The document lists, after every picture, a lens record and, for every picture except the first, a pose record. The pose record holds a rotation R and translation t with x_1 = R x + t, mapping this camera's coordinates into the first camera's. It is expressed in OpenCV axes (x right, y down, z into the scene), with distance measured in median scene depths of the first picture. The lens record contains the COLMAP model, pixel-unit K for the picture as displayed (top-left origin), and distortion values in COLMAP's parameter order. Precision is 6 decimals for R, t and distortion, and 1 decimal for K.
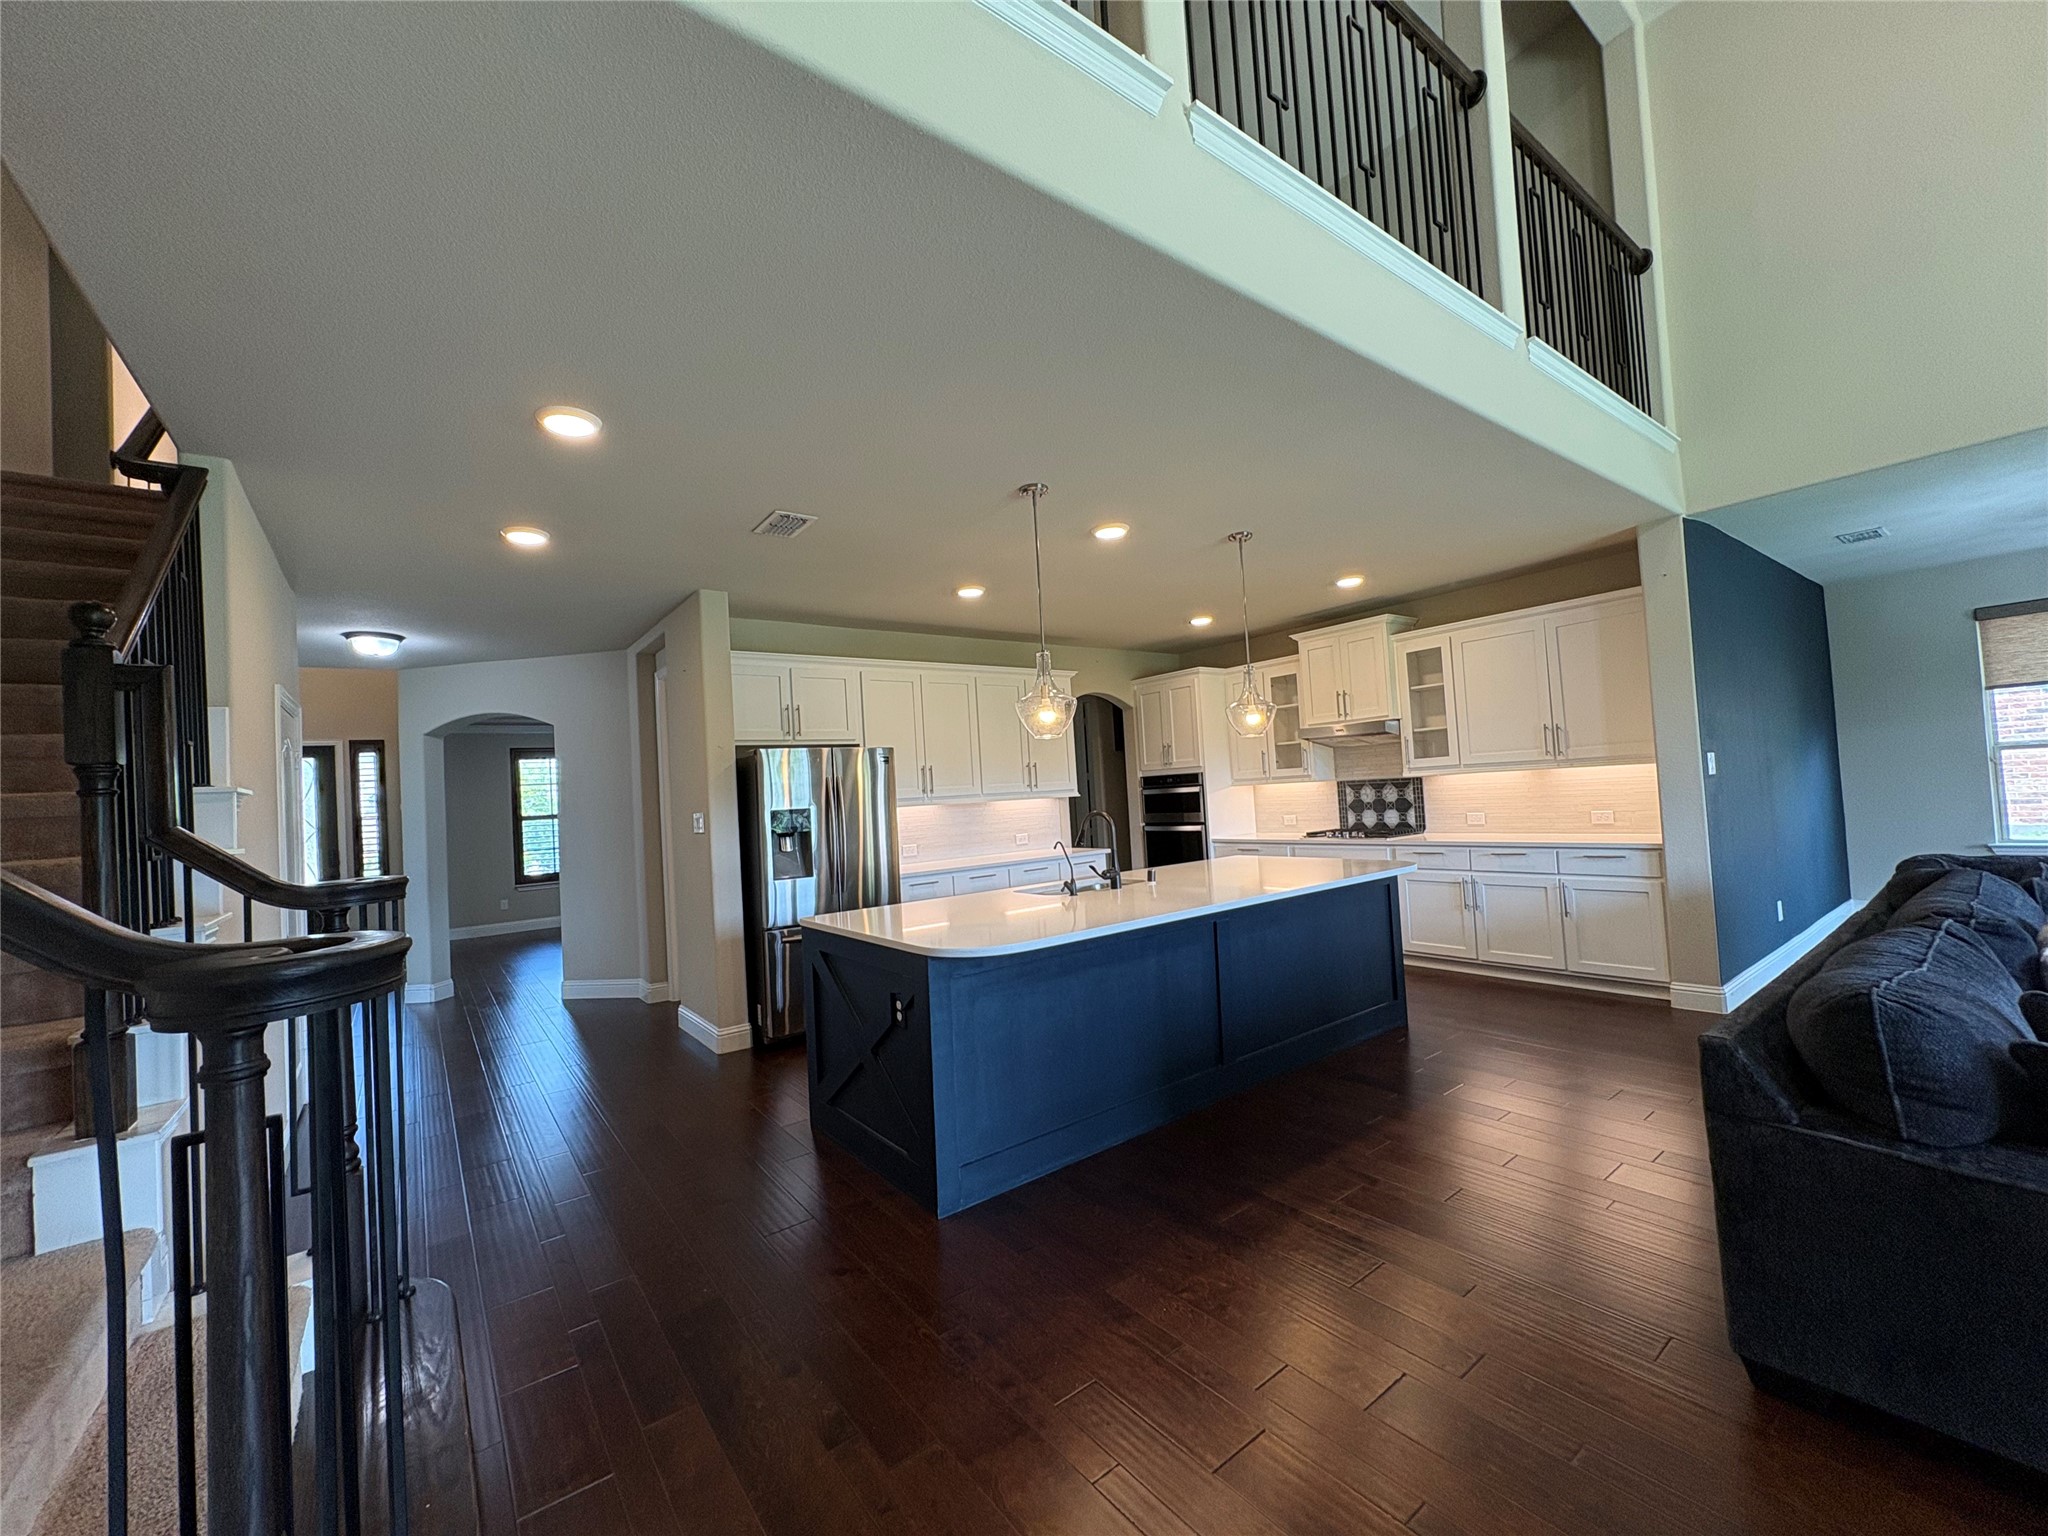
lens RADIAL K [[816.8, 0, 1024.0], [0, 816.8, 768.0], [0, 0, 1]] dist [0.002293, -0.000045]
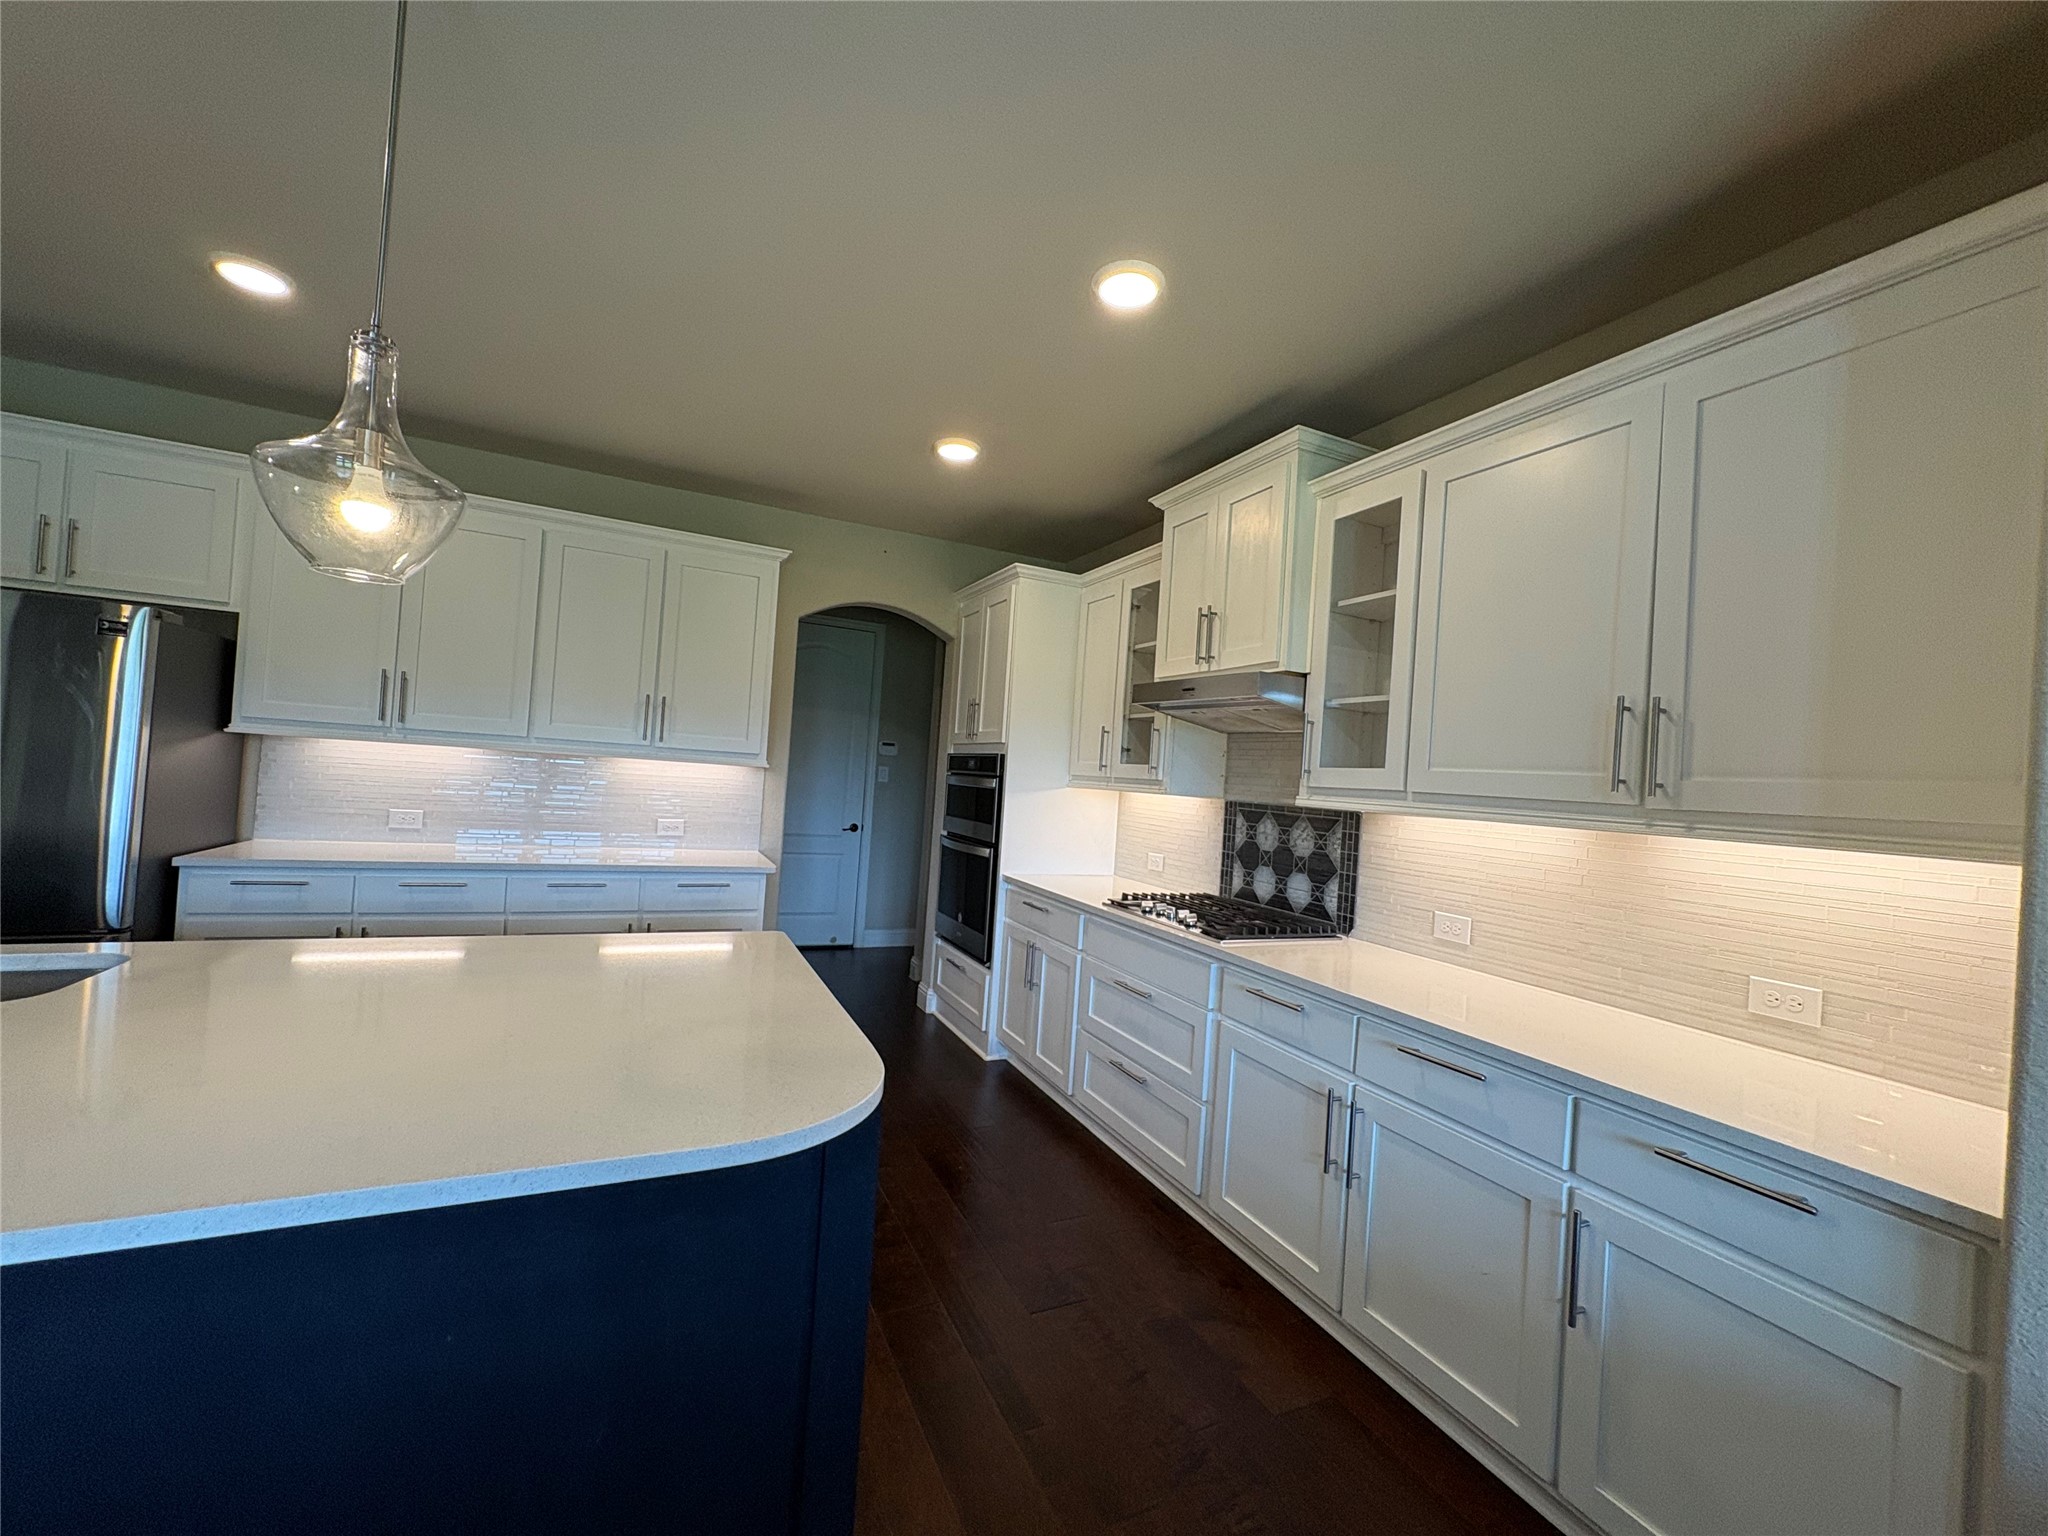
lens RADIAL K [[816.8, 0, 1024.0], [0, 816.8, 768.0], [0, 0, 1]] dist [0.002293, -0.000045]
pose [[0.970699, 0.122791, -0.206557, 0.388597], [-0.118659, 0.992409, 0.032324, -0.005732], [0.208958, -0.006867, 0.977900, 0.511331]]
